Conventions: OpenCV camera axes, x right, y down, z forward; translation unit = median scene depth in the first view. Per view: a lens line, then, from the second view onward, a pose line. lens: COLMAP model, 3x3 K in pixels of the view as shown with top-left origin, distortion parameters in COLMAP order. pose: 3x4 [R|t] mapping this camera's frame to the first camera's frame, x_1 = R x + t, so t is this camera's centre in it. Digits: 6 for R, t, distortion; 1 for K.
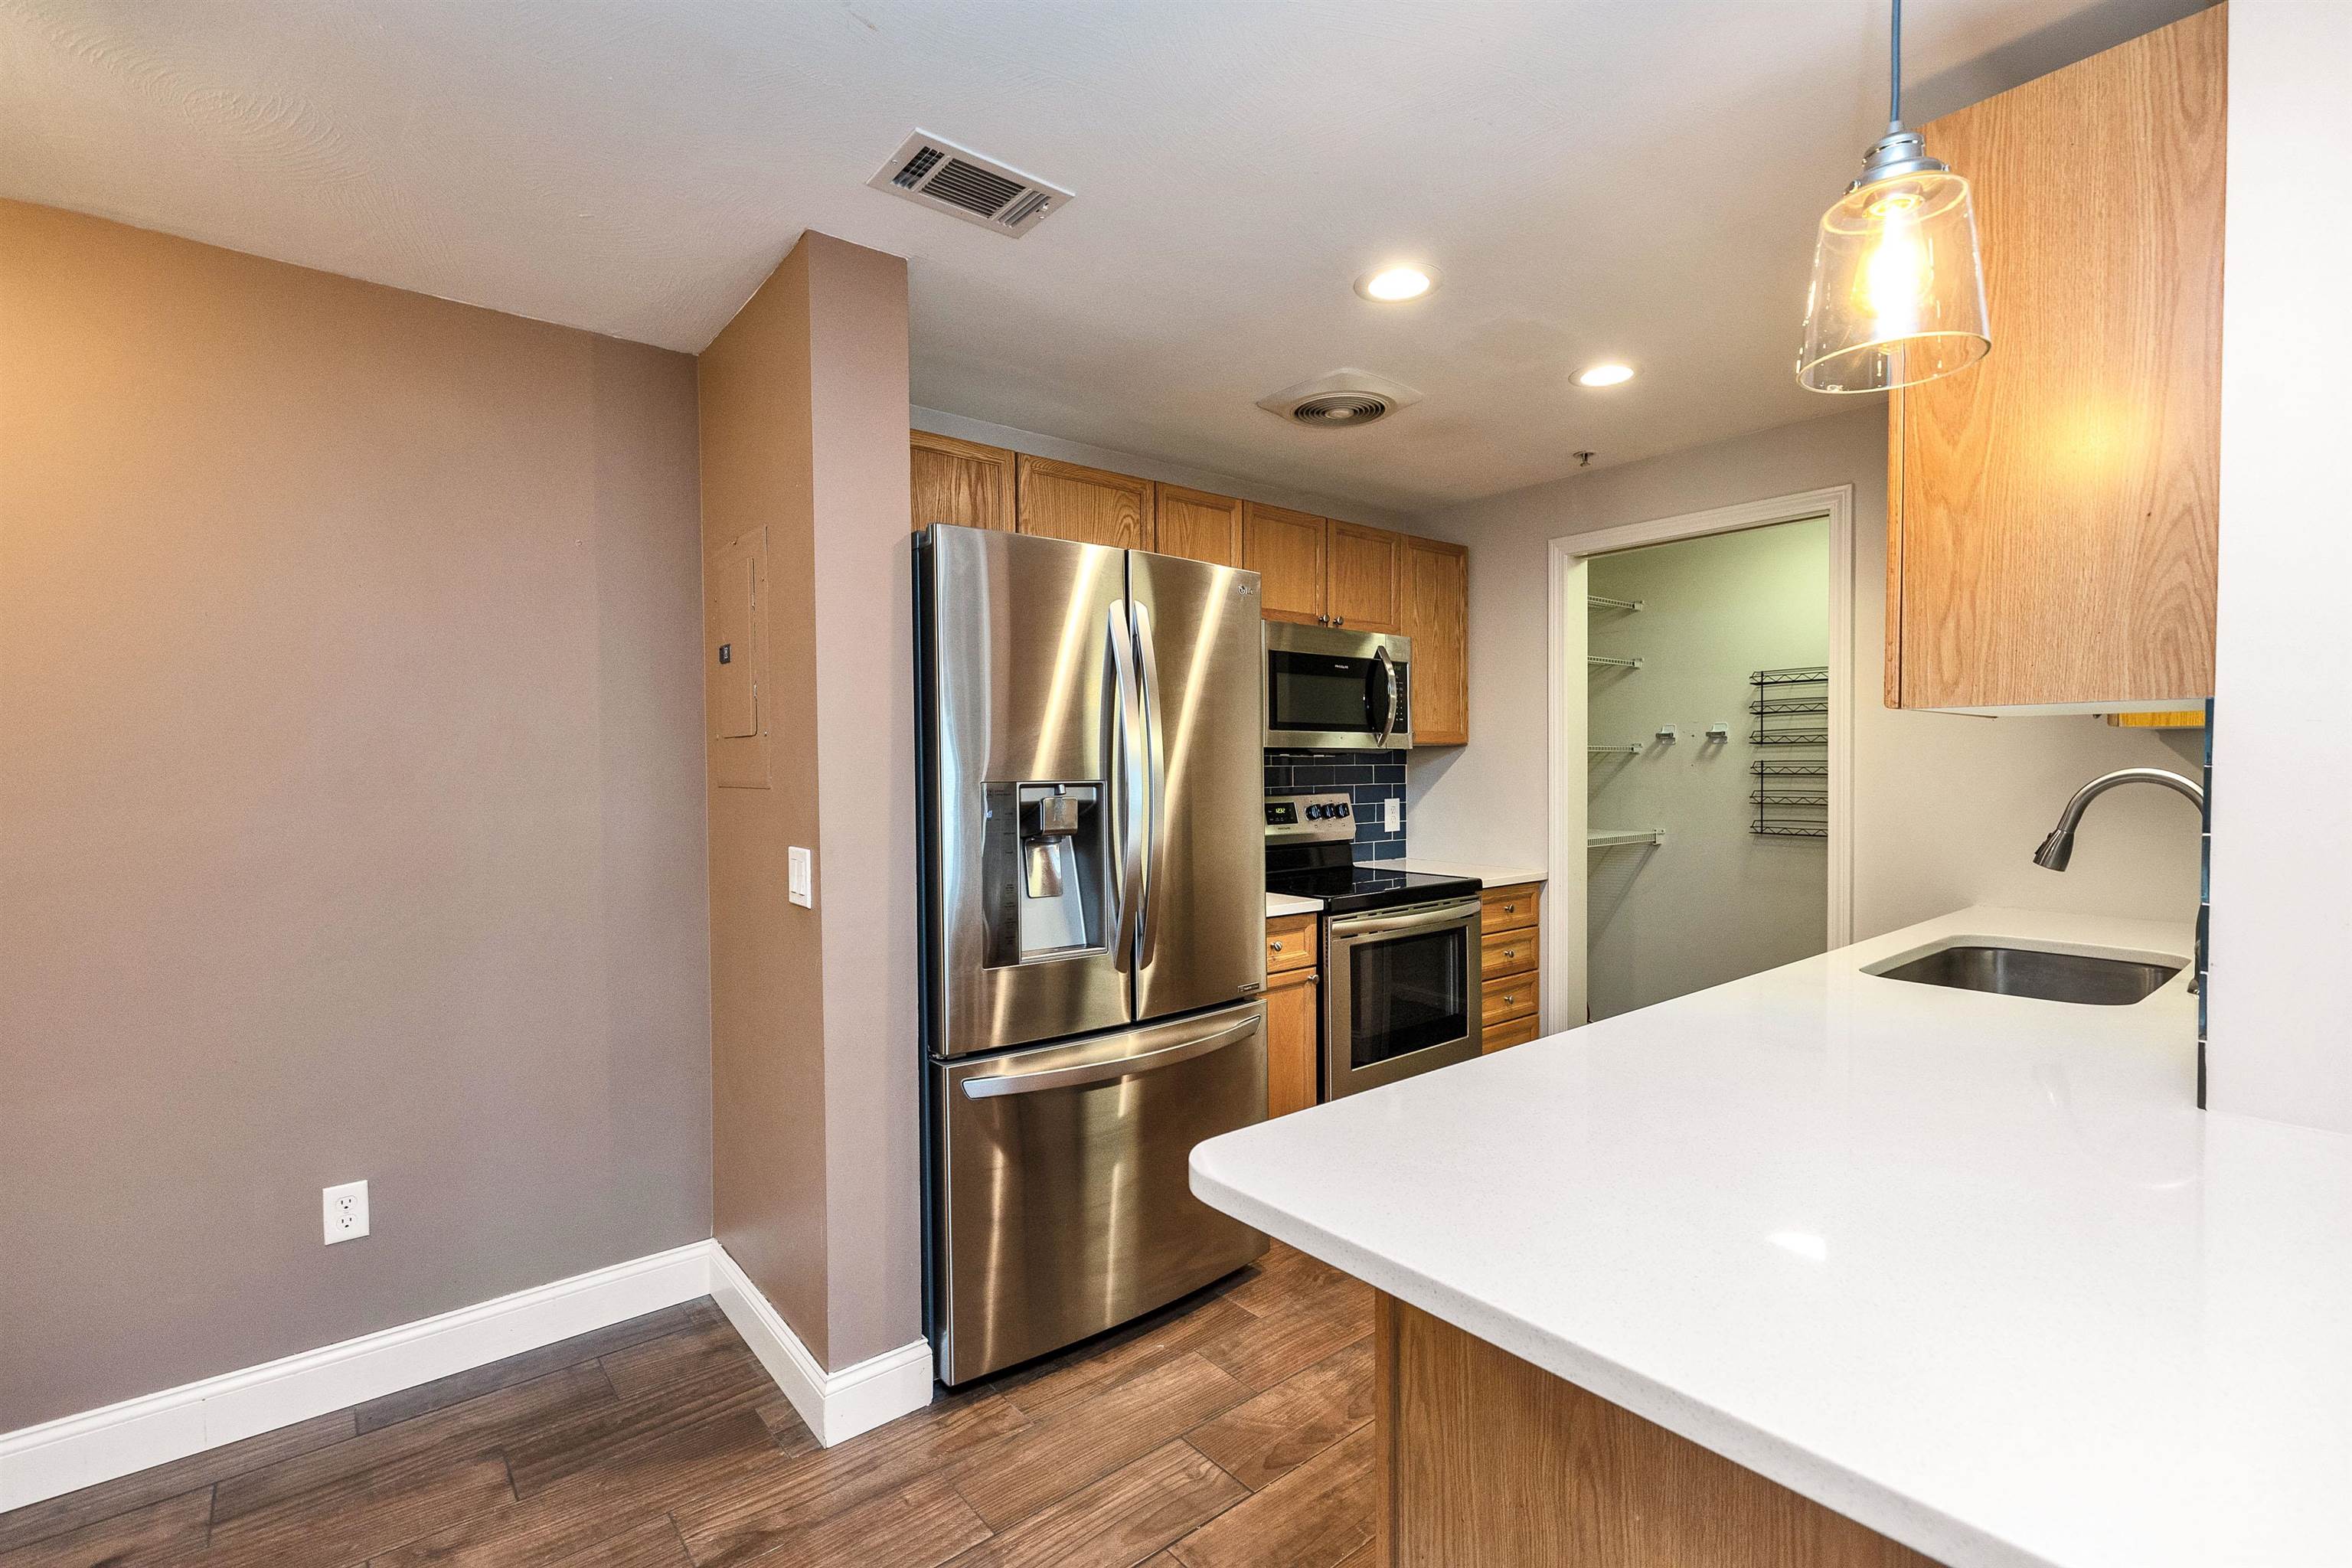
lens RADIAL K [[1039.8, 0, 1178.7], [0, 1039.8, 793.6], [0, 0, 1]] dist [0.002262, 0.000357]
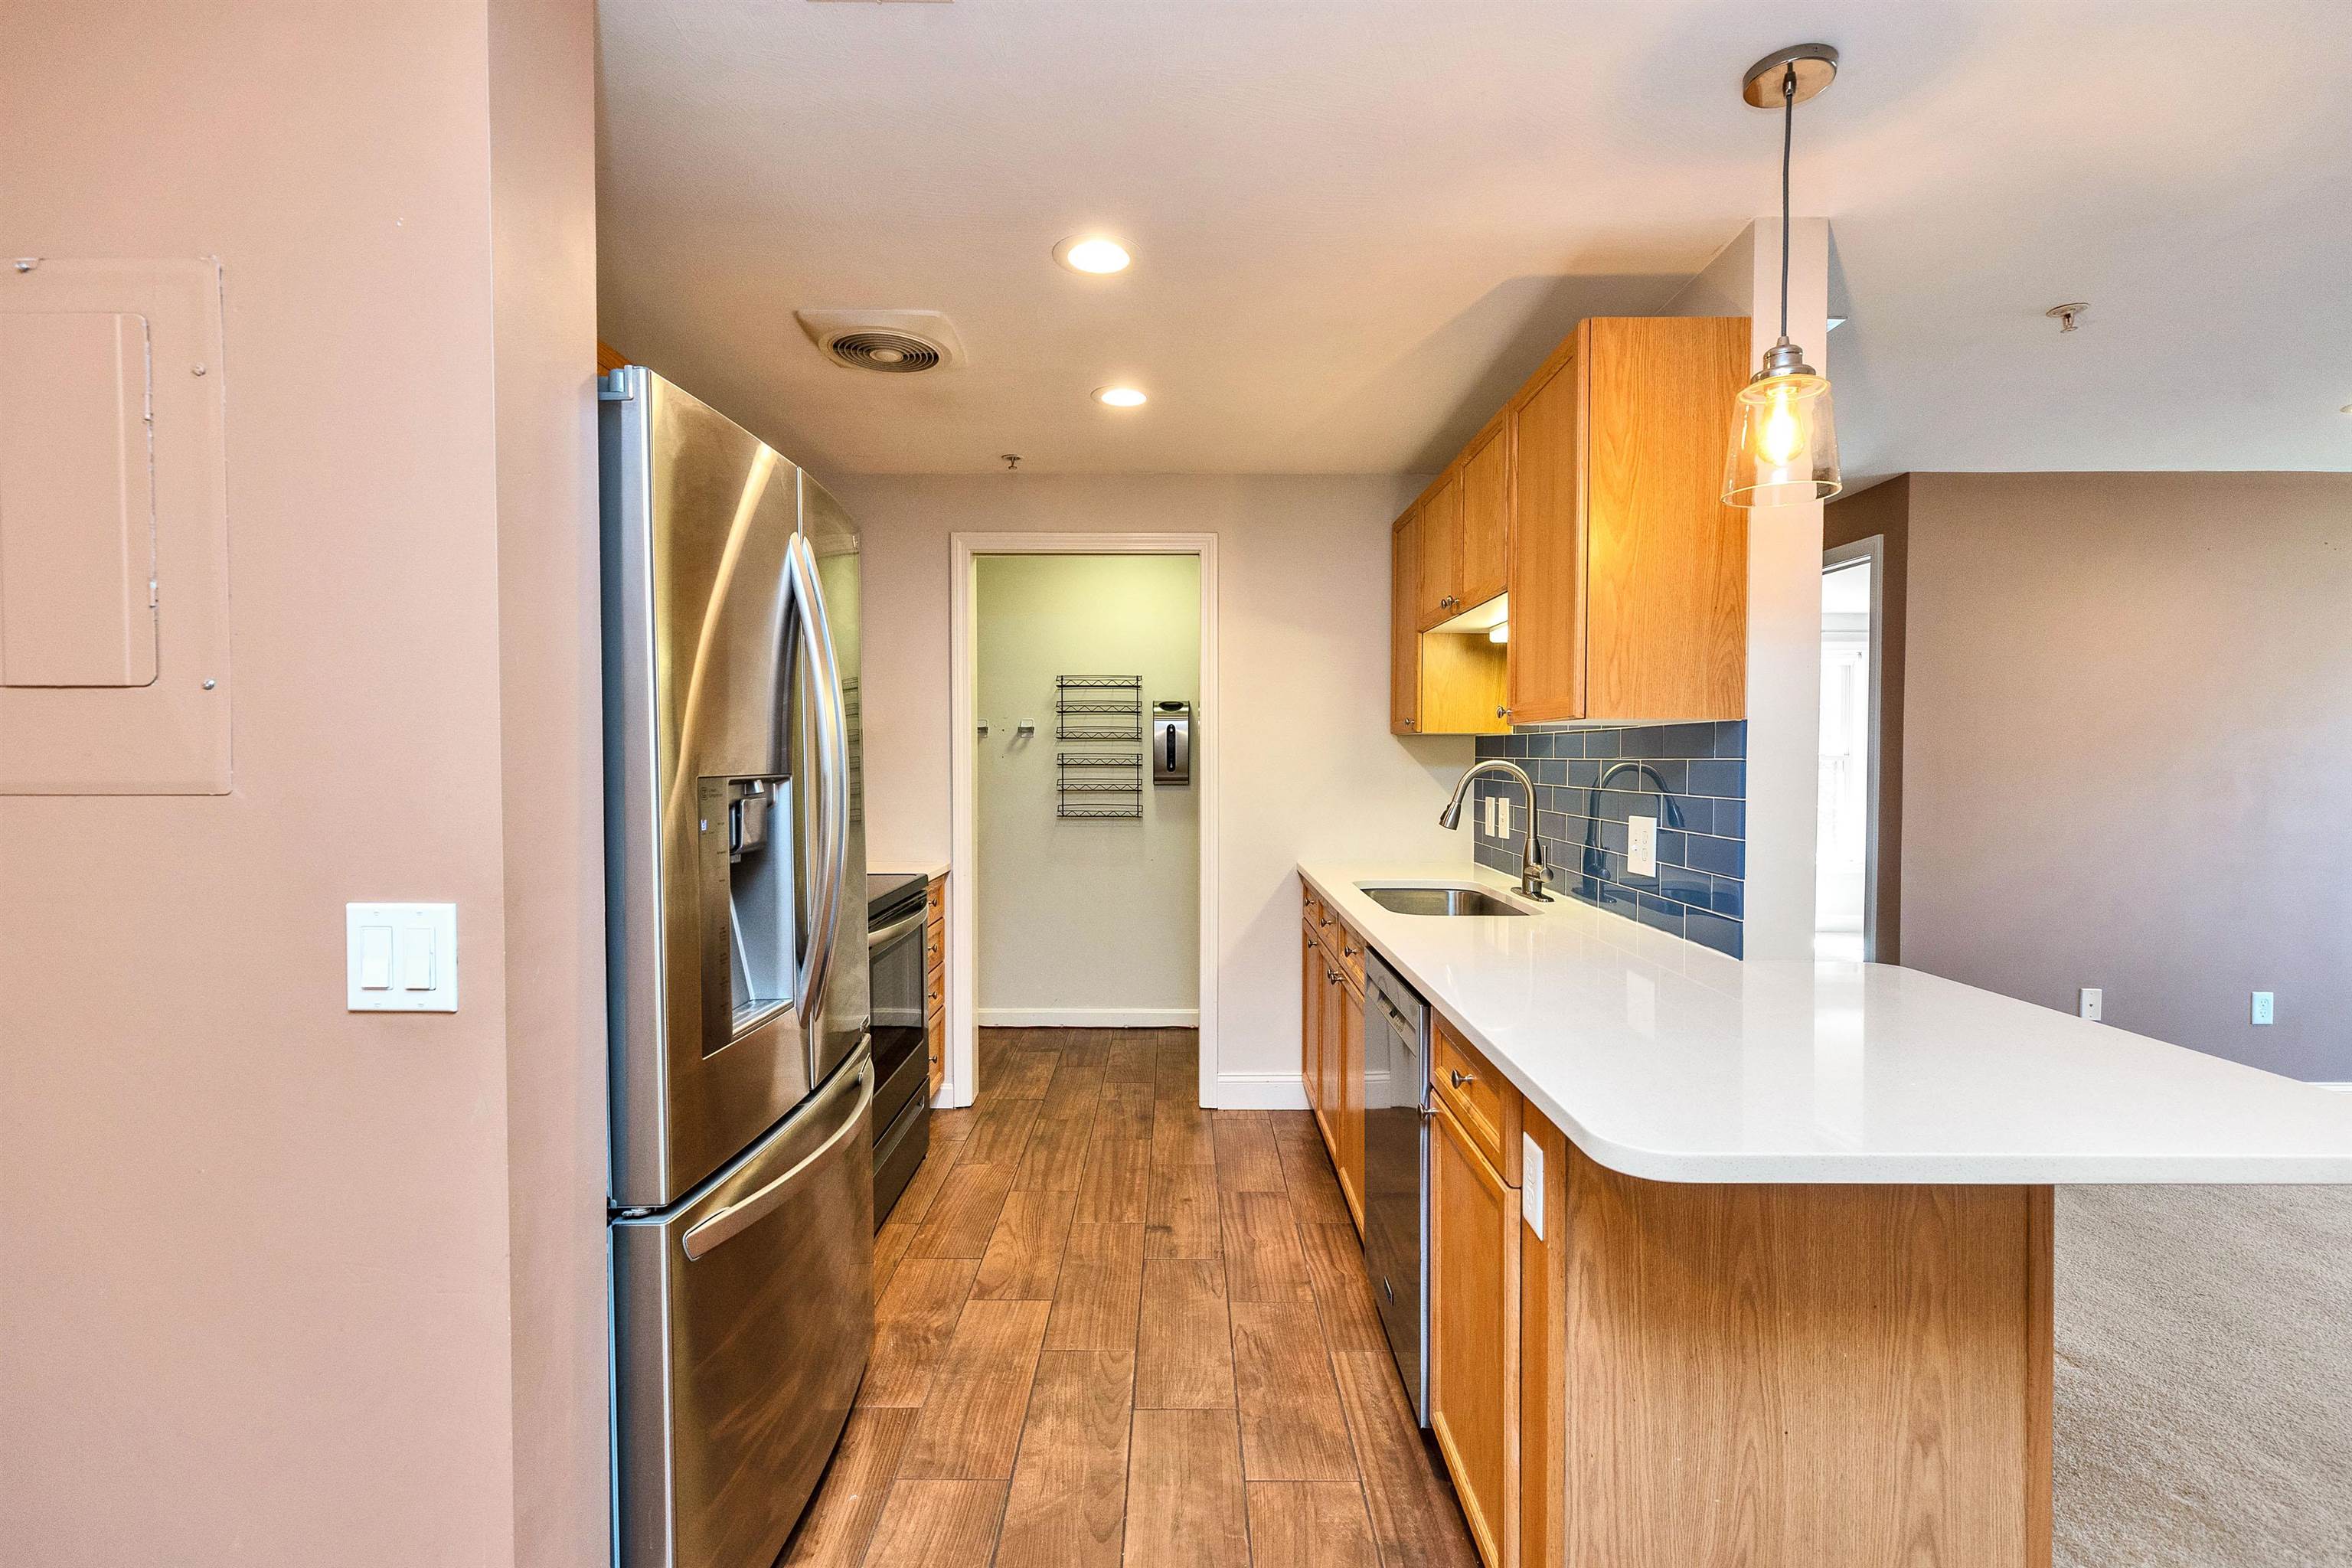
lens RADIAL K [[1043.5, 0, 1176.0], [0, 1043.5, 784.0], [0, 0, 1]] dist [0.000745, 0.000015]
pose [[0.636488, -0.015101, 0.771139, -0.477158], [0.015716, 0.999855, 0.006609, -0.006066], [-0.771127, 0.007913, 0.636632, 0.322192]]
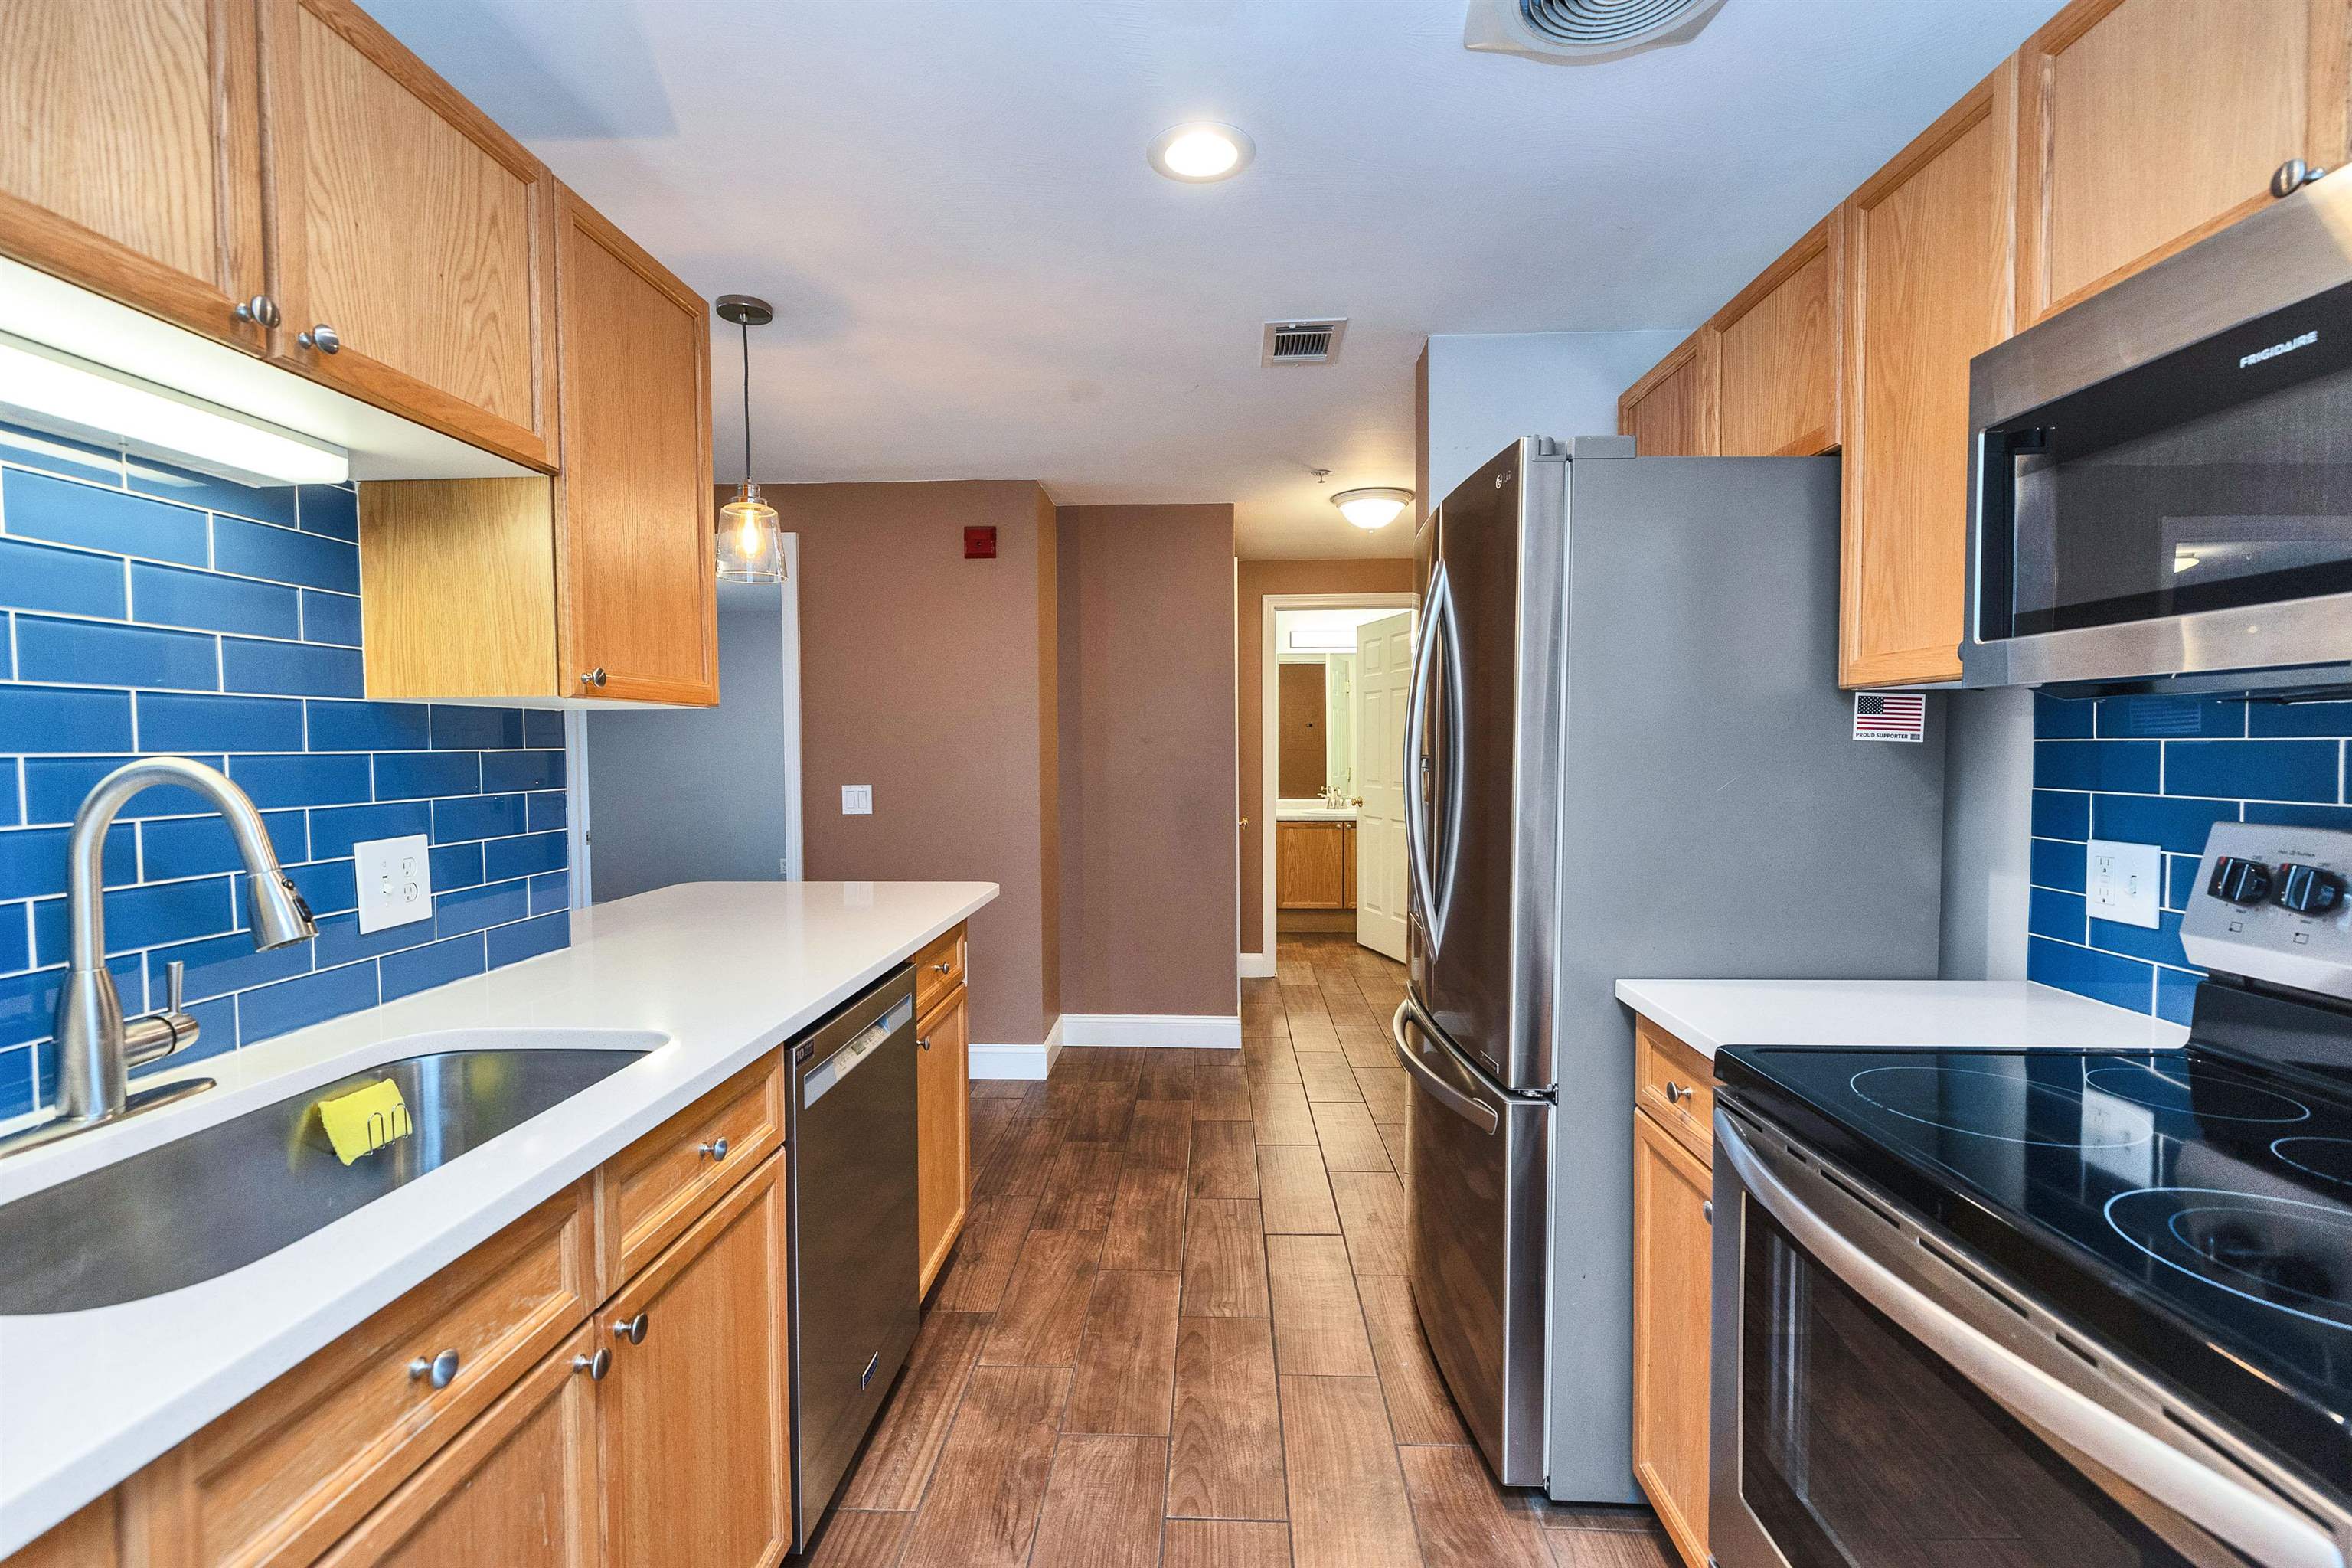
lens RADIAL K [[1043.5, 0, 1176.0], [0, 1043.5, 784.0], [0, 0, 1]] dist [0.000745, 0.000015]
pose [[-0.667893, 0.035661, -0.743402, 0.824670], [-0.006039, 0.998559, 0.053326, -0.035384], [0.744233, 0.040105, -0.666715, 1.504248]]
